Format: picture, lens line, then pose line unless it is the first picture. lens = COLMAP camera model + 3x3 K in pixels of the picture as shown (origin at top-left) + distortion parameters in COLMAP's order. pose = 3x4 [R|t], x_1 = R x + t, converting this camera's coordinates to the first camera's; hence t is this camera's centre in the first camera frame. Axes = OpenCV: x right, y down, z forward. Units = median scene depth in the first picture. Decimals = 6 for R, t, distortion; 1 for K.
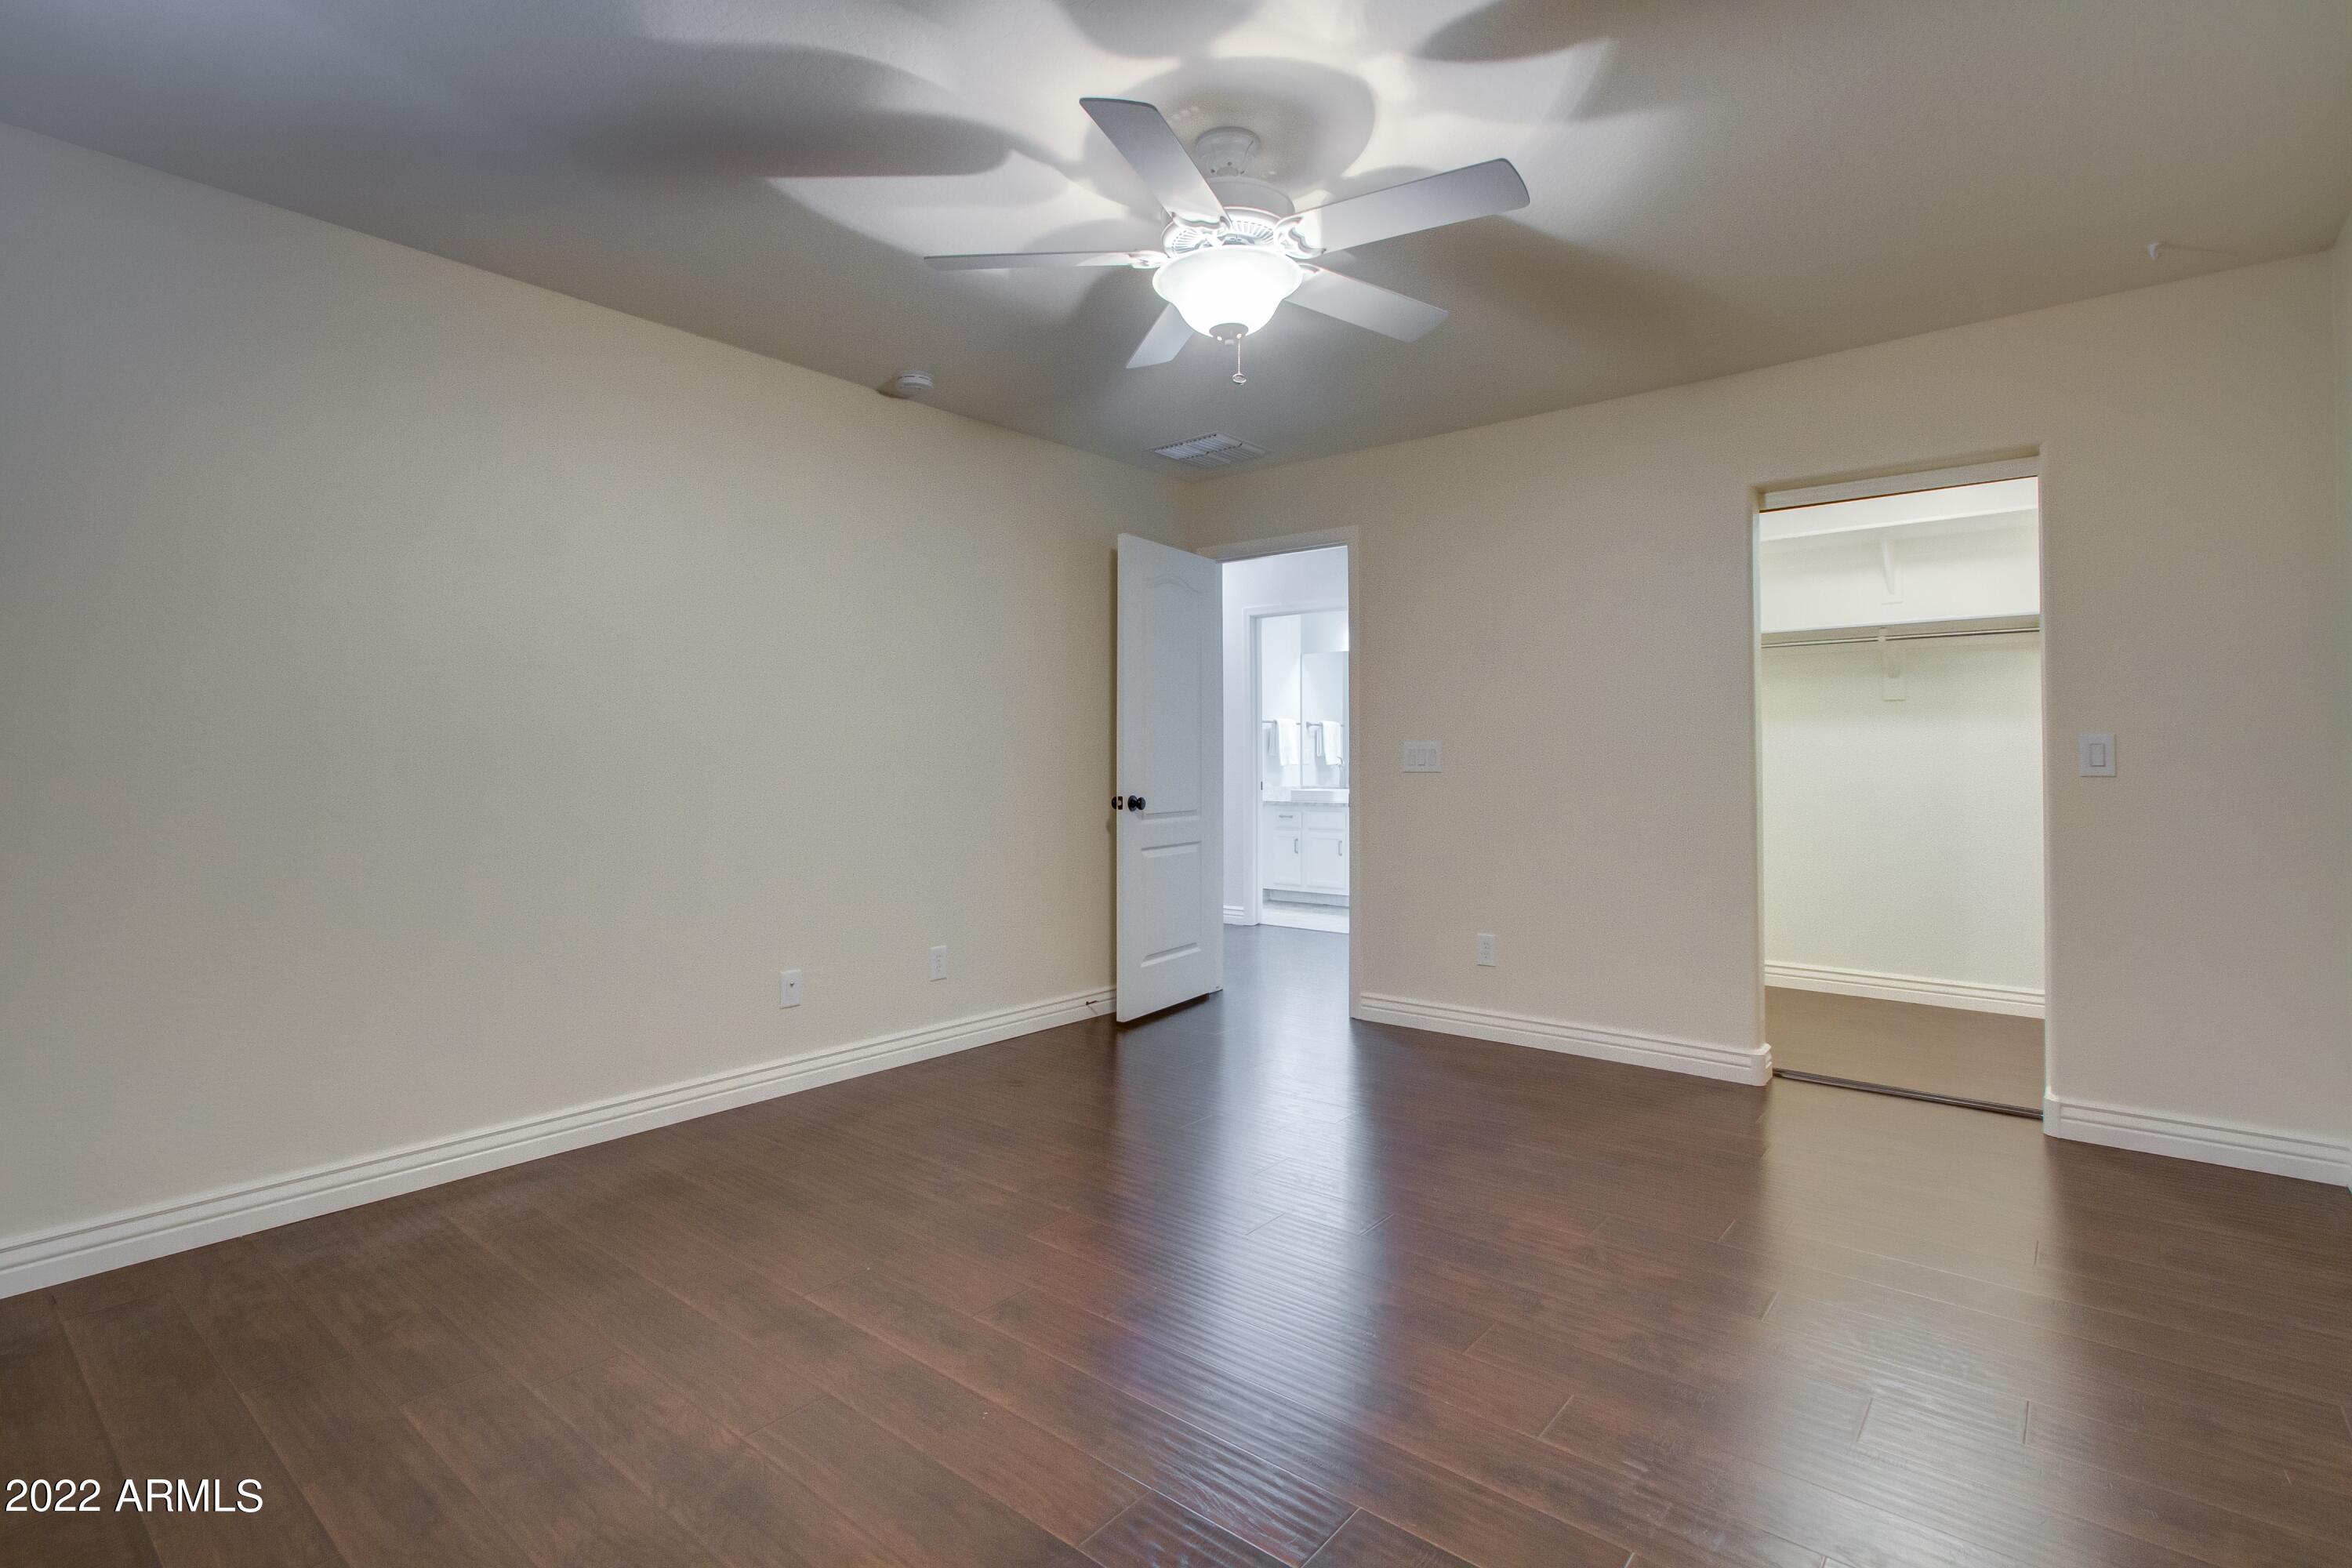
lens RADIAL K [[1096.5, 0, 1181.8], [0, 1096.5, 772.7], [0, 0, 1]] dist [-0.000742, 0.000864]
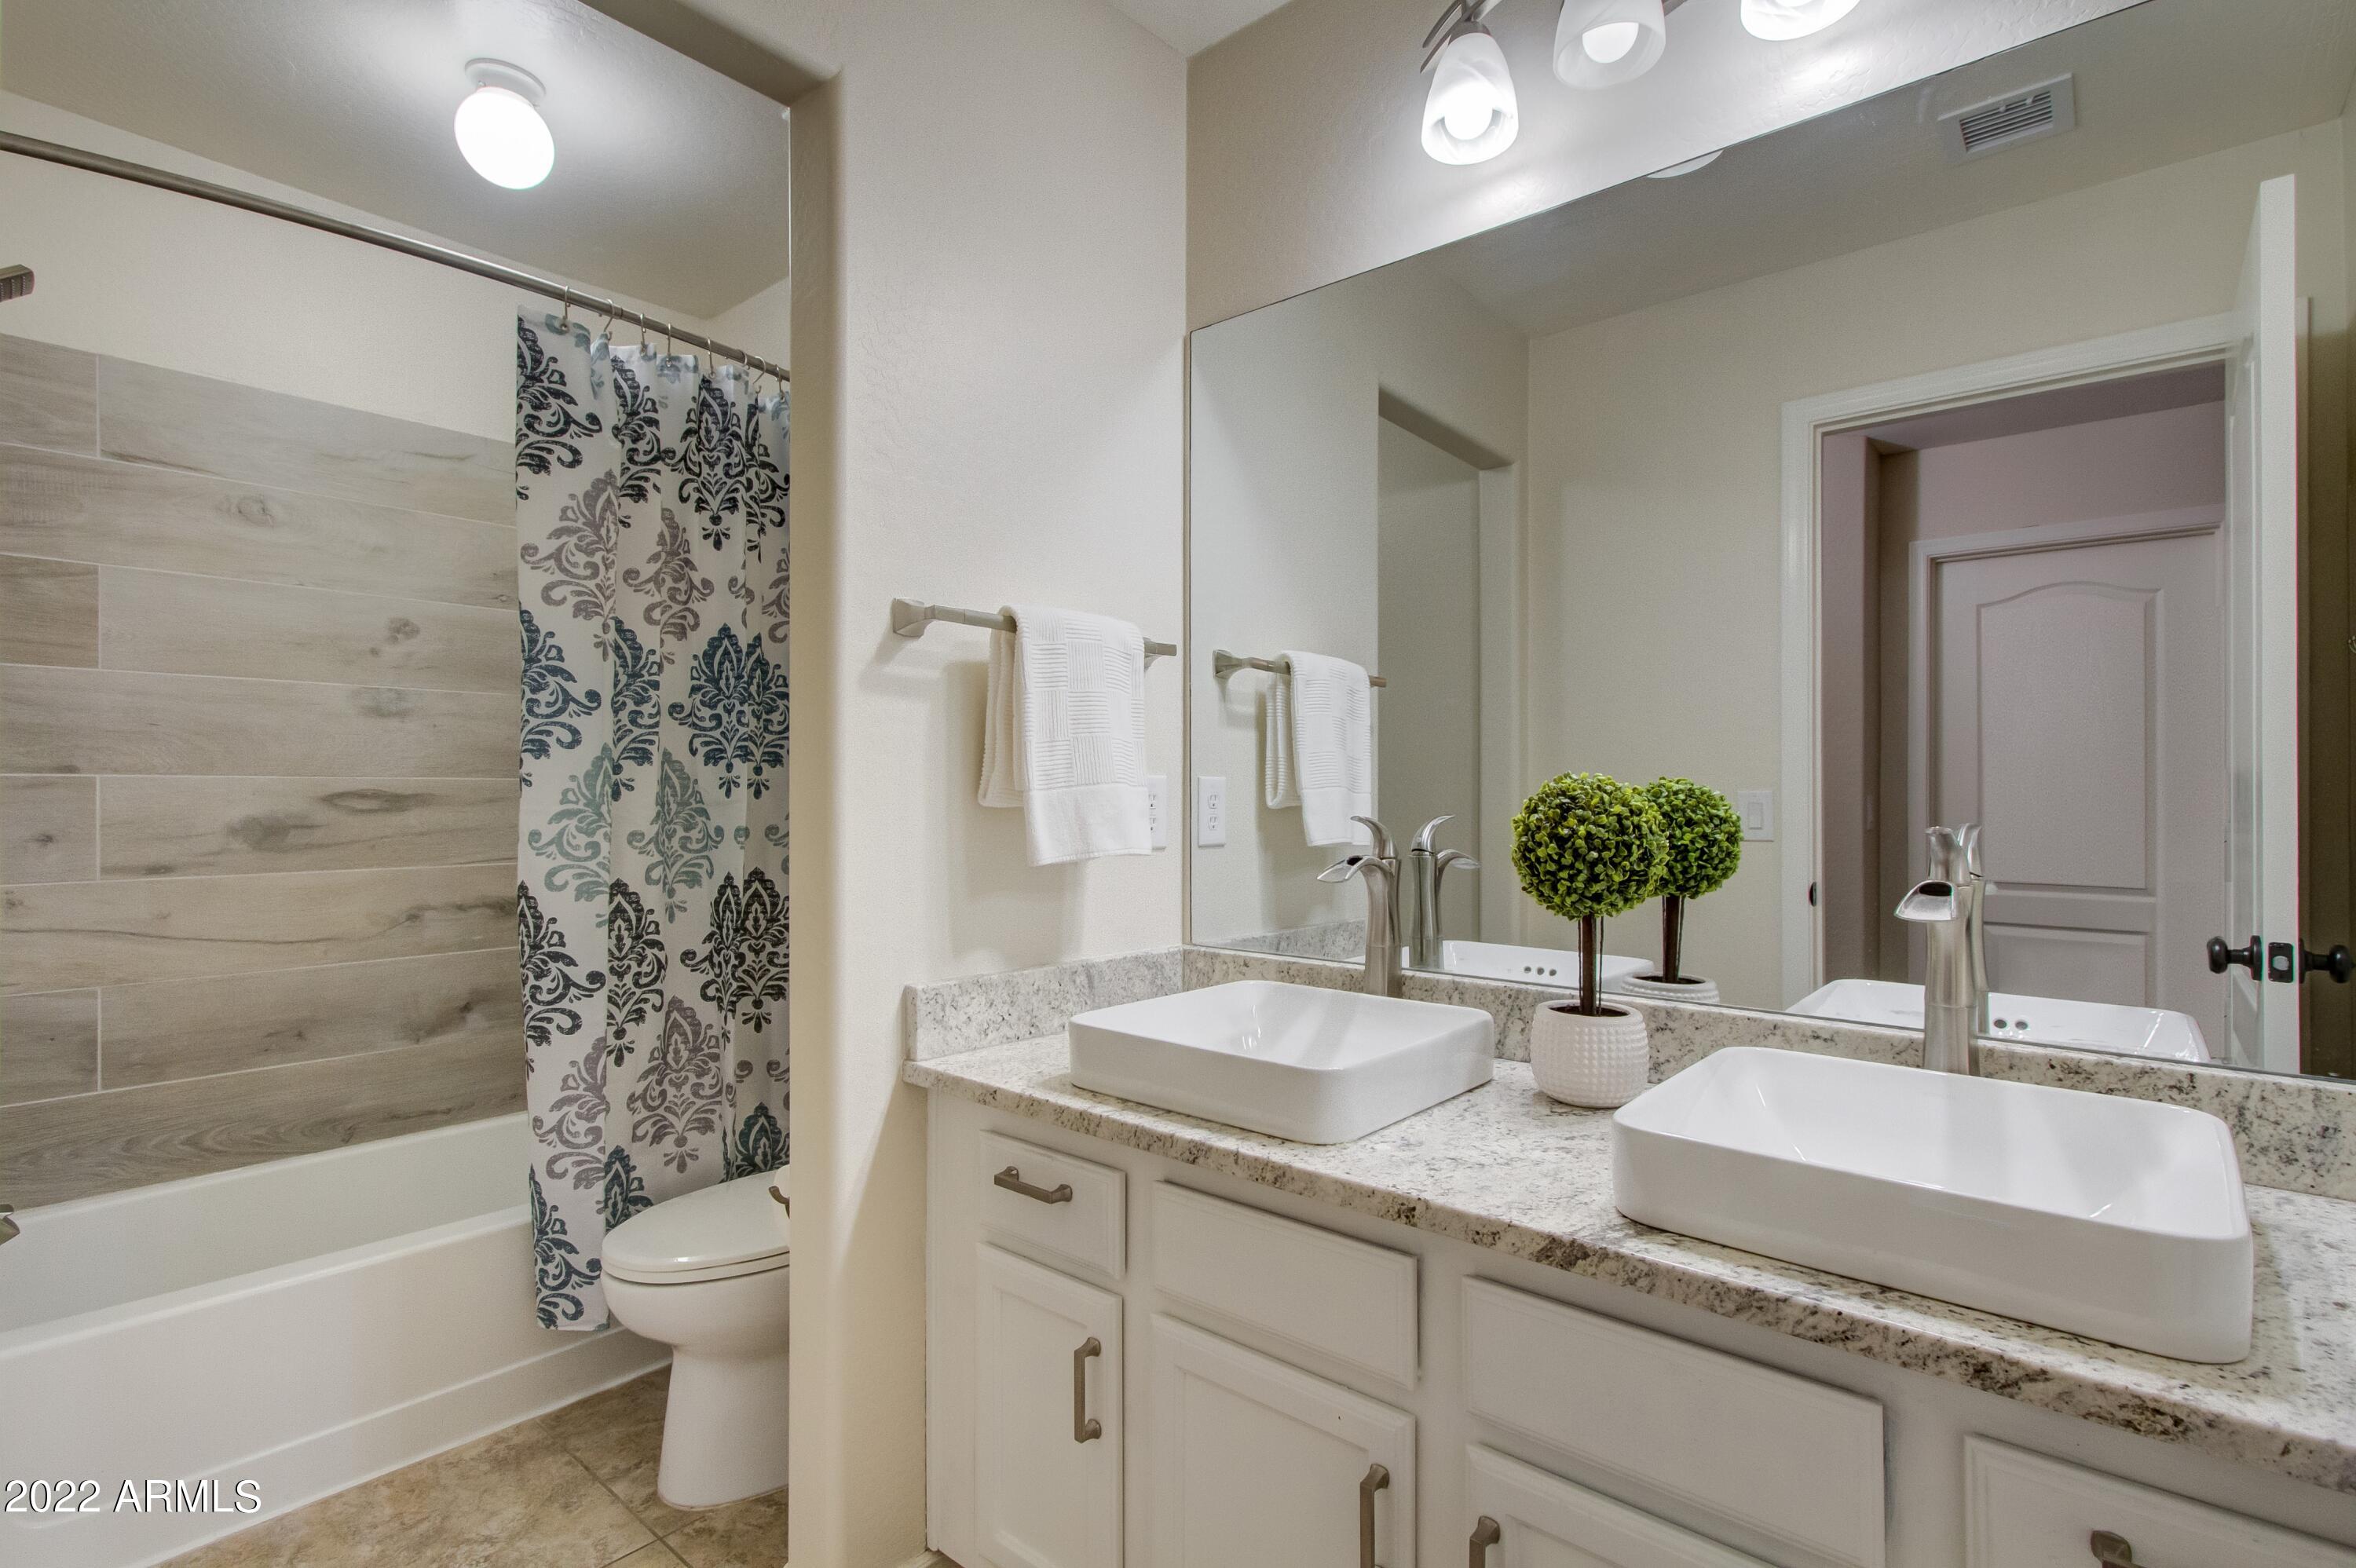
lens RADIAL K [[1098.3, 0, 1170.2], [0, 1098.3, 788.4], [0, 0, 1]] dist [-0.000742, 0.000864]
pose [[0.999778, 0.006146, -0.020149, 0.109518], [-0.006499, 0.999825, -0.017543, -0.015136], [0.020037, 0.017670, 0.999643, 0.784756]]
